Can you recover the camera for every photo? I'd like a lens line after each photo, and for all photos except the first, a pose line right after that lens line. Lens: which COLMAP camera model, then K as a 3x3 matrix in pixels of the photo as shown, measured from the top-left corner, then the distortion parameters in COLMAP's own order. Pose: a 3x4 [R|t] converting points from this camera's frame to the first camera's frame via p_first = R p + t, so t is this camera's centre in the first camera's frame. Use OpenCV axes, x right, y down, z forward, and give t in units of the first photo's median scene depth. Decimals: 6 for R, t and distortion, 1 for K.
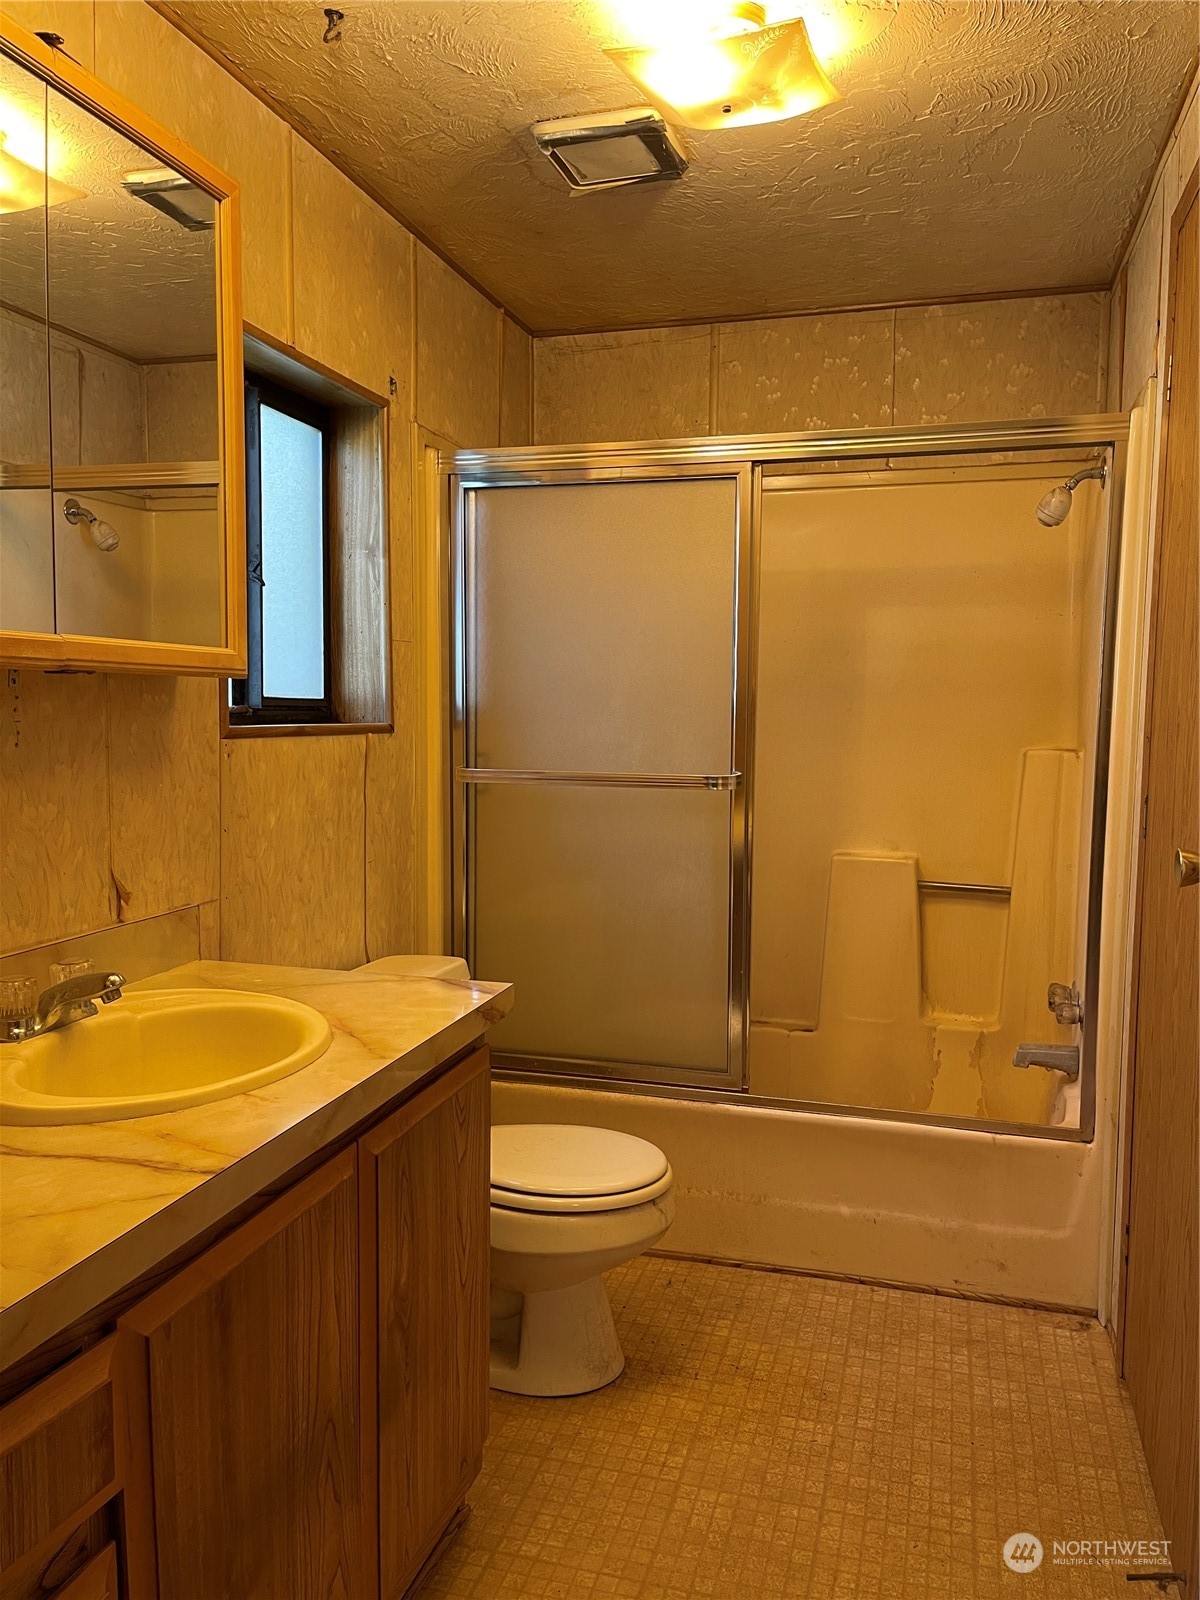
lens RADIAL K [[1203.4, 0, 602.0], [0, 1203.4, 797.6], [0, 0, 1]] dist [0.069053, -0.093371]
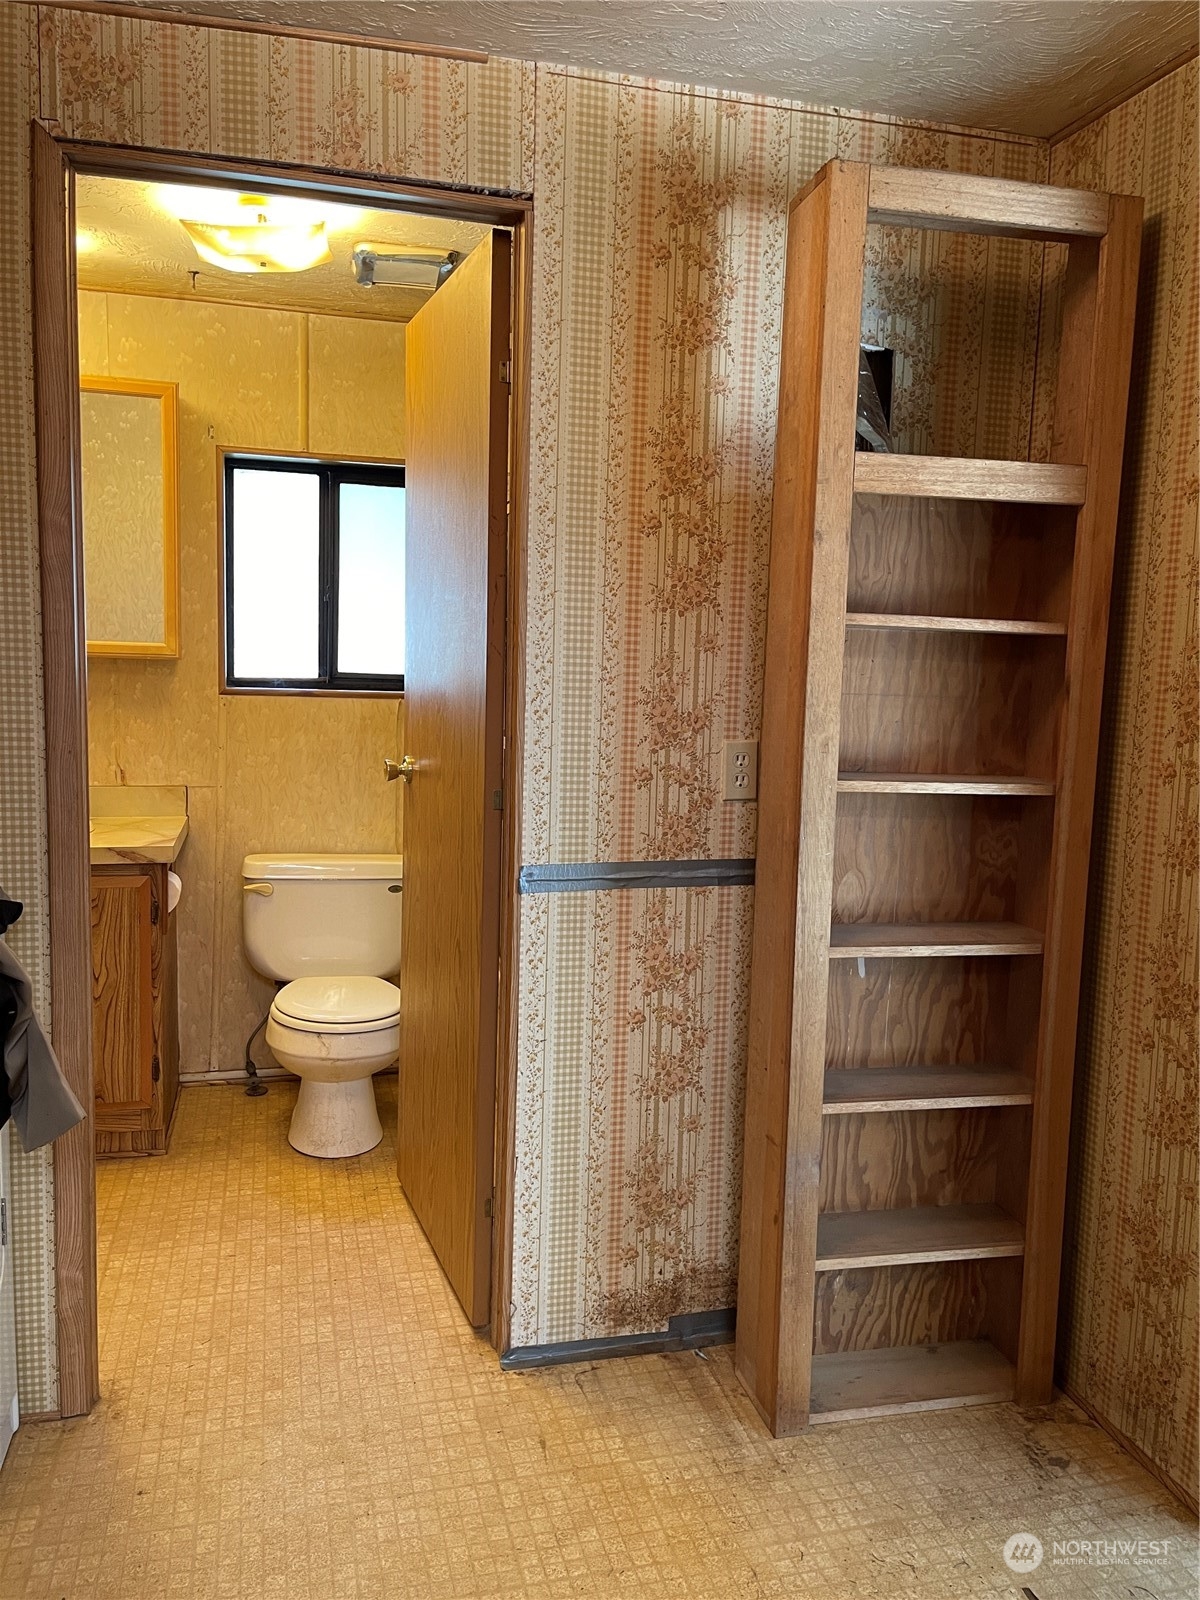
lens RADIAL K [[1203.4, 0, 593.7], [0, 1203.4, 798.5], [0, 0, 1]] dist [0.069053, -0.093371]
pose [[0.539389, 0.091441, -0.837077, 1.323933], [-0.082149, 0.995059, 0.055765, -0.038052], [0.838040, 0.038686, 0.544235, 0.472820]]
